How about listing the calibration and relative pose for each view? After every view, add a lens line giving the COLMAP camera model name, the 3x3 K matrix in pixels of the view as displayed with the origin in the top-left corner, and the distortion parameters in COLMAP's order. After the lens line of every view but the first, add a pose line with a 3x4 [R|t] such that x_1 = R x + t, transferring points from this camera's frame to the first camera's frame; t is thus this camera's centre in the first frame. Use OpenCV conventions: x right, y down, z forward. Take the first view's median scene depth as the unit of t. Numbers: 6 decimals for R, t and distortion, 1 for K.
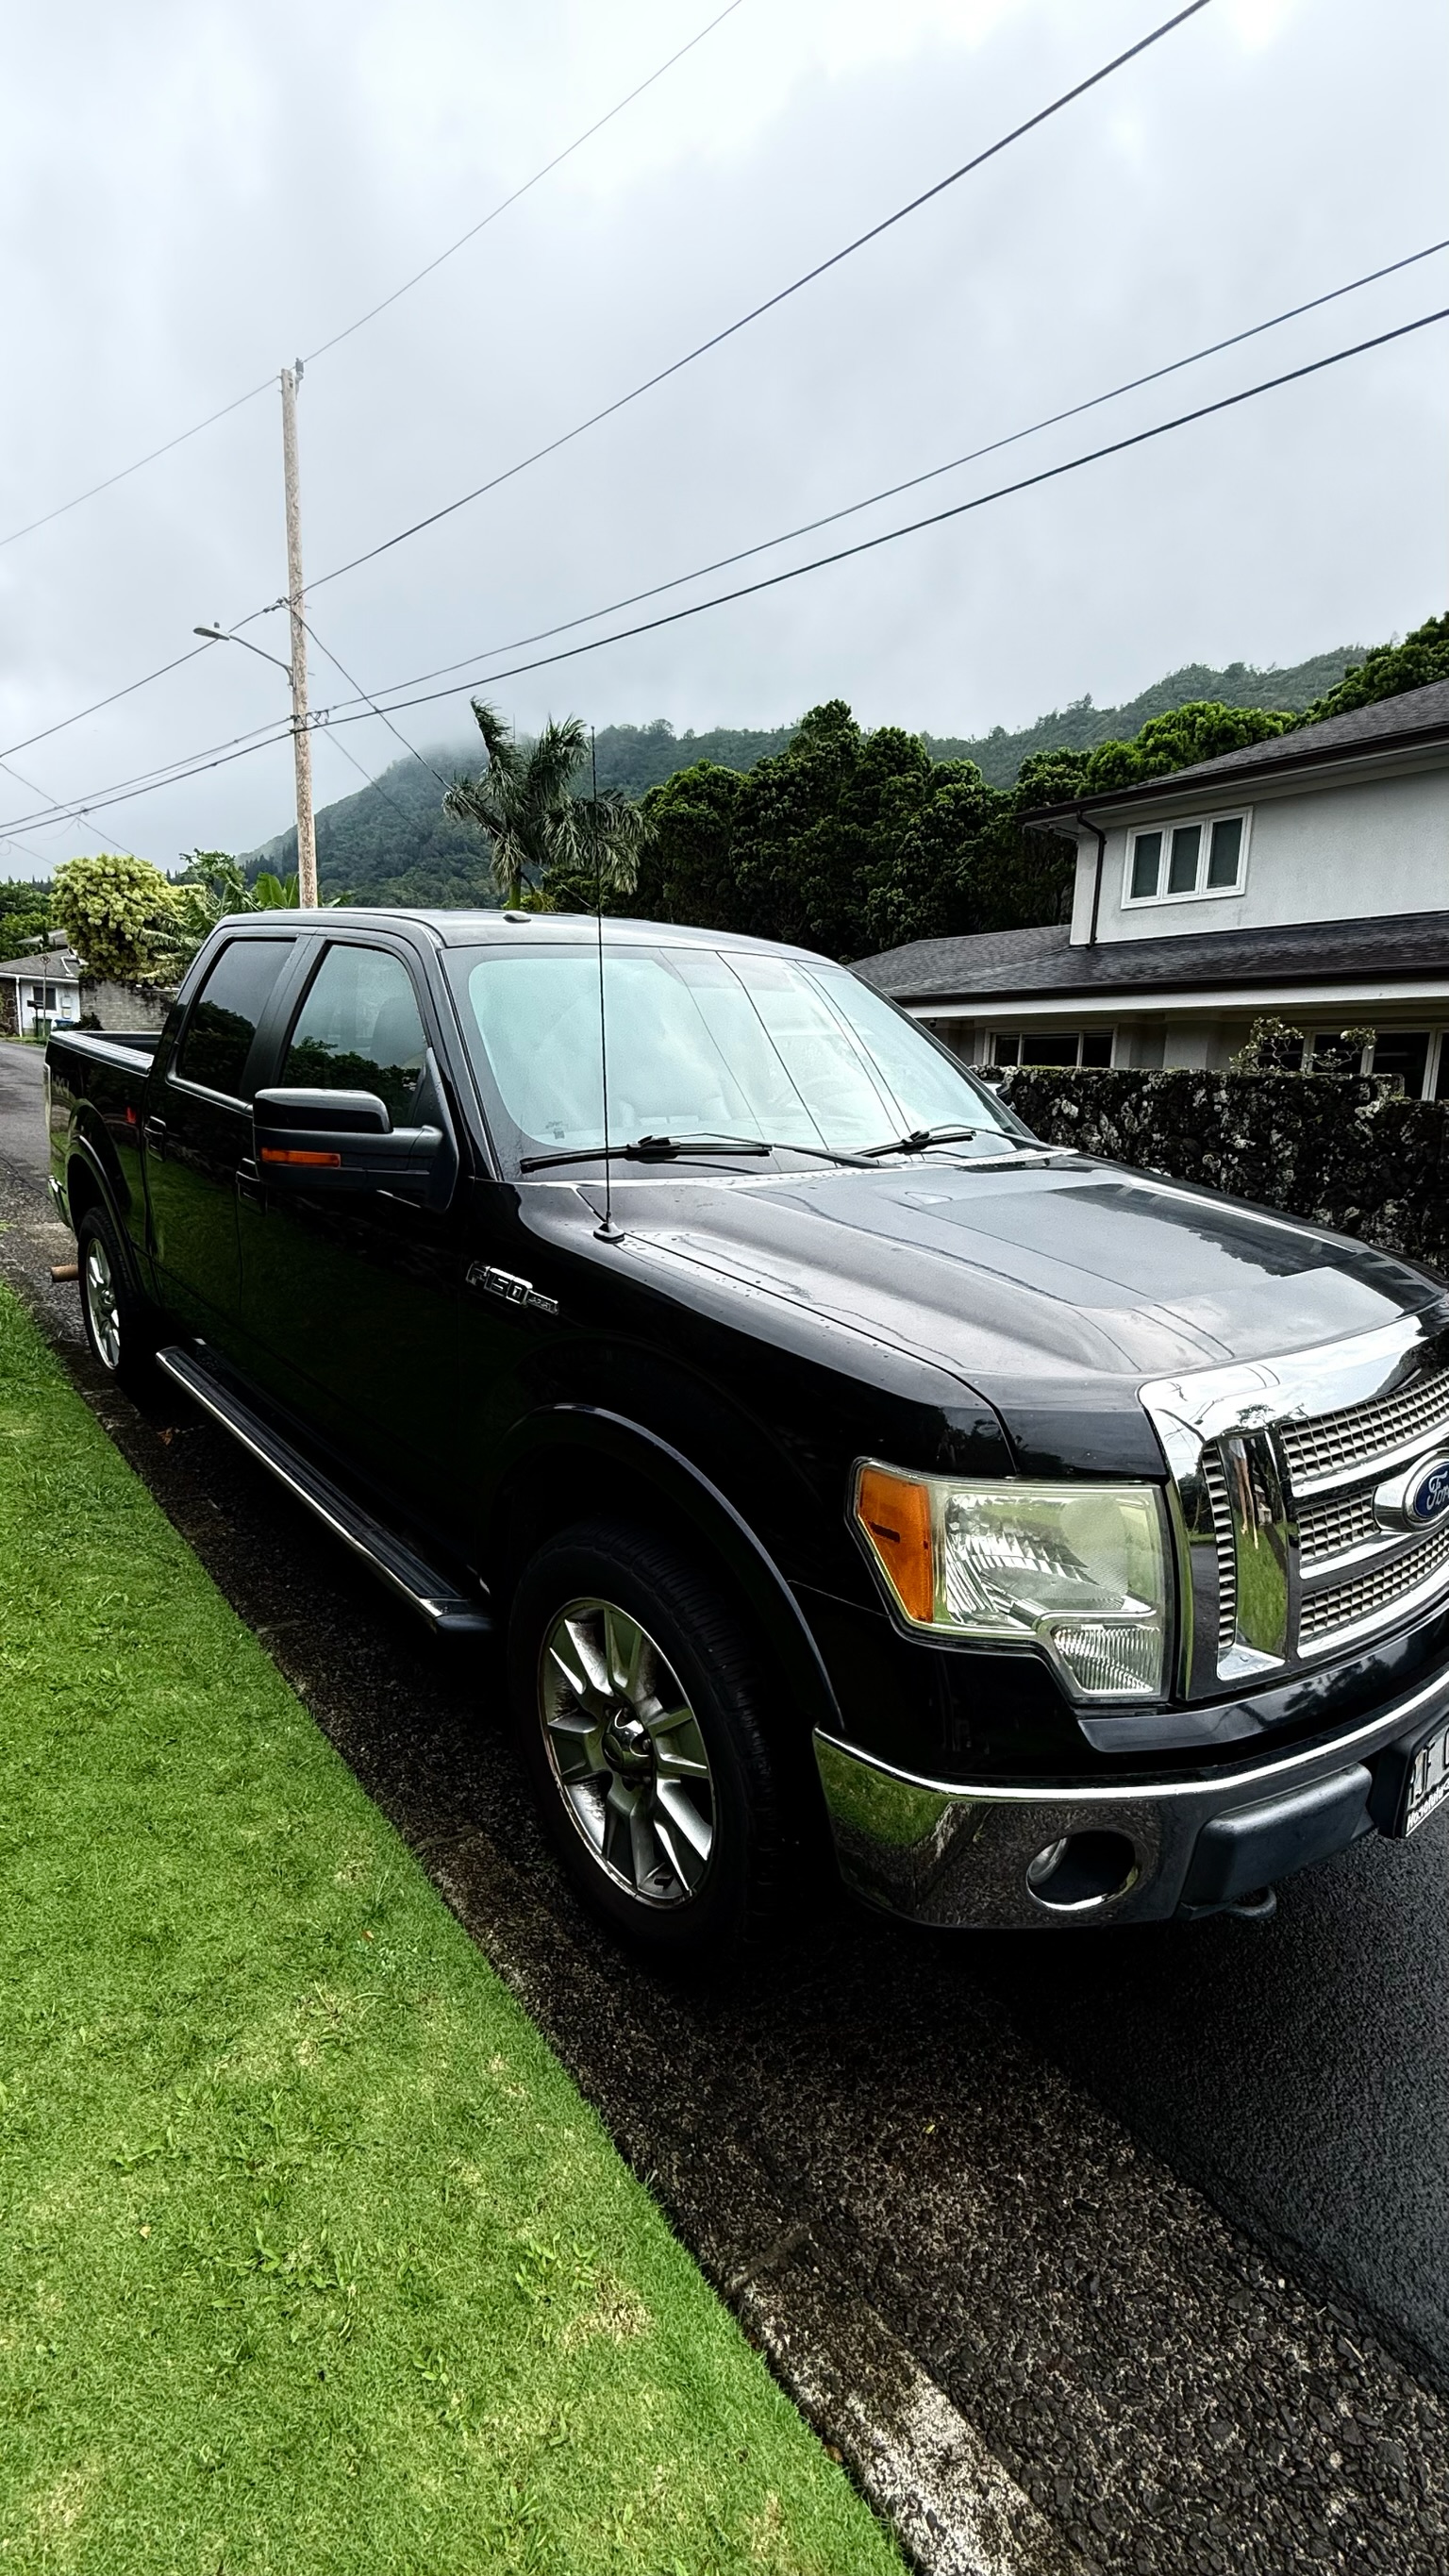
lens RADIAL K [[1196.1, 0, 724.7], [0, 1196.1, 1290.2], [0, 0, 1]] dist [-0.010599, 0.000894]
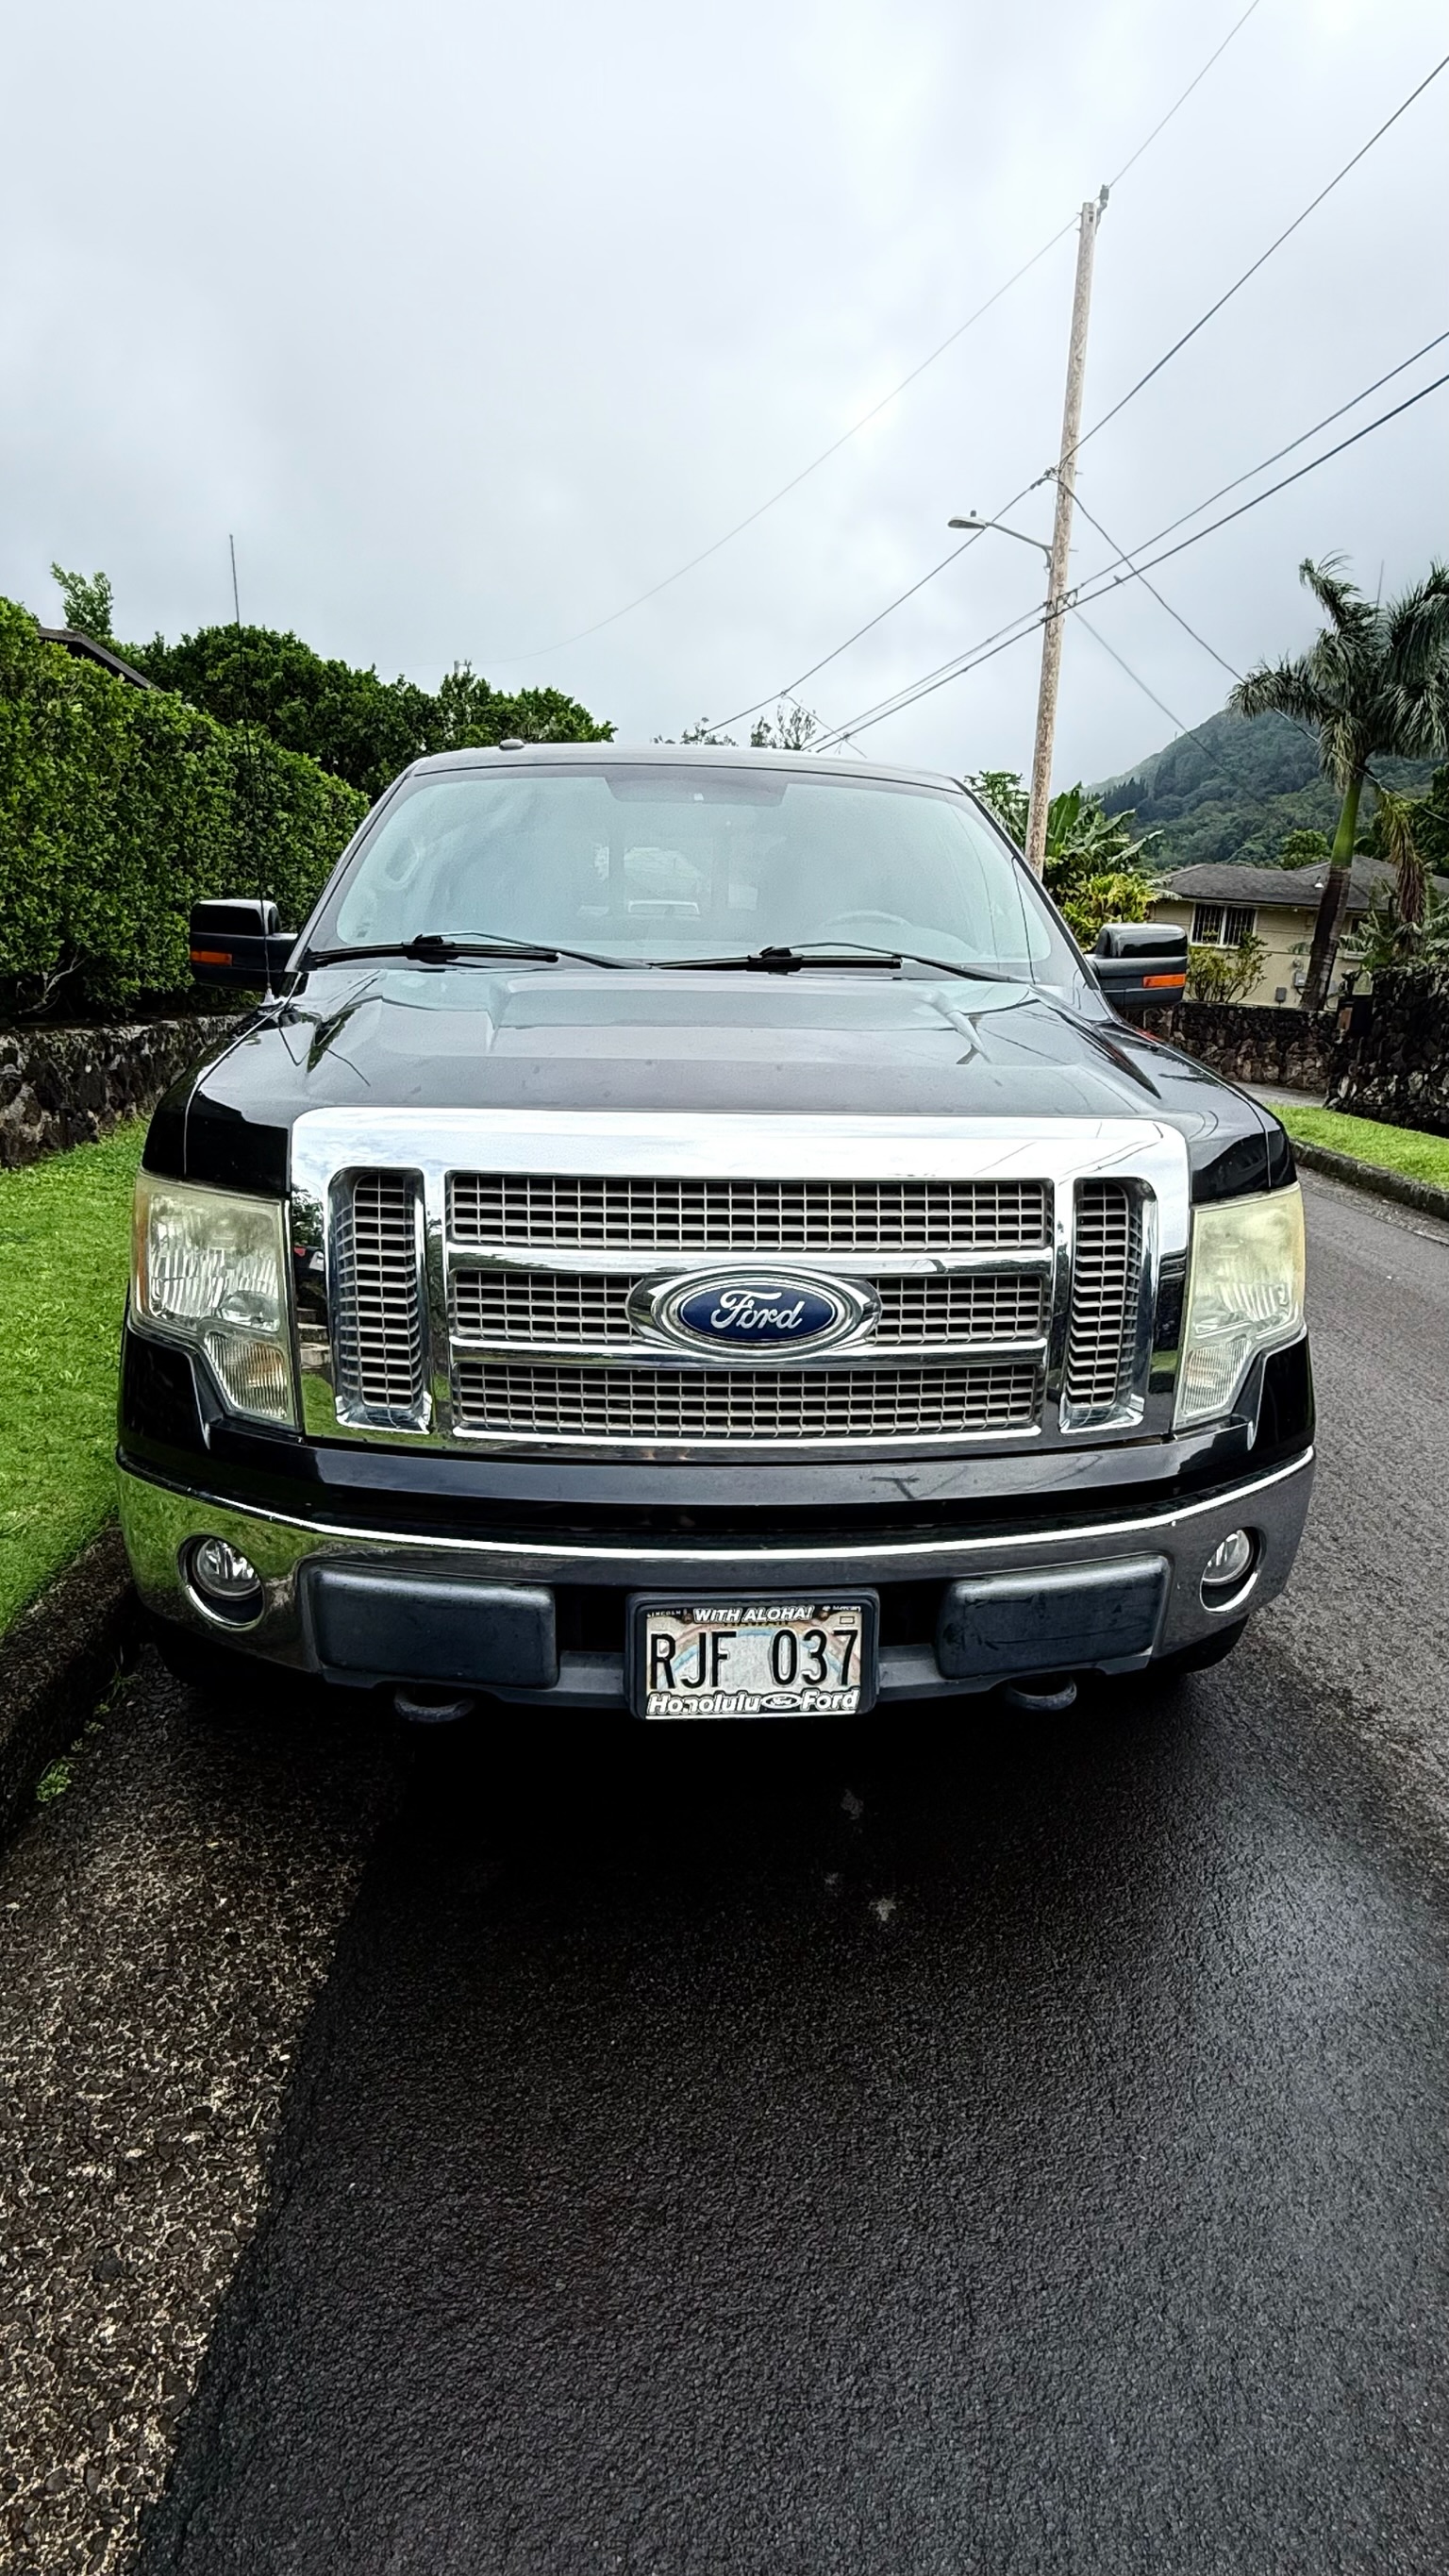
lens RADIAL K [[1458.1, 0, 725.5], [0, 1458.1, 1291.1], [0, 0, 1]] dist [-0.017721, 0.003905]
pose [[0.813783, 0.126505, -0.567233, 0.113490], [-0.130726, 0.990855, 0.033435, 0.012298], [0.566275, 0.046943, 0.822878, 0.018368]]
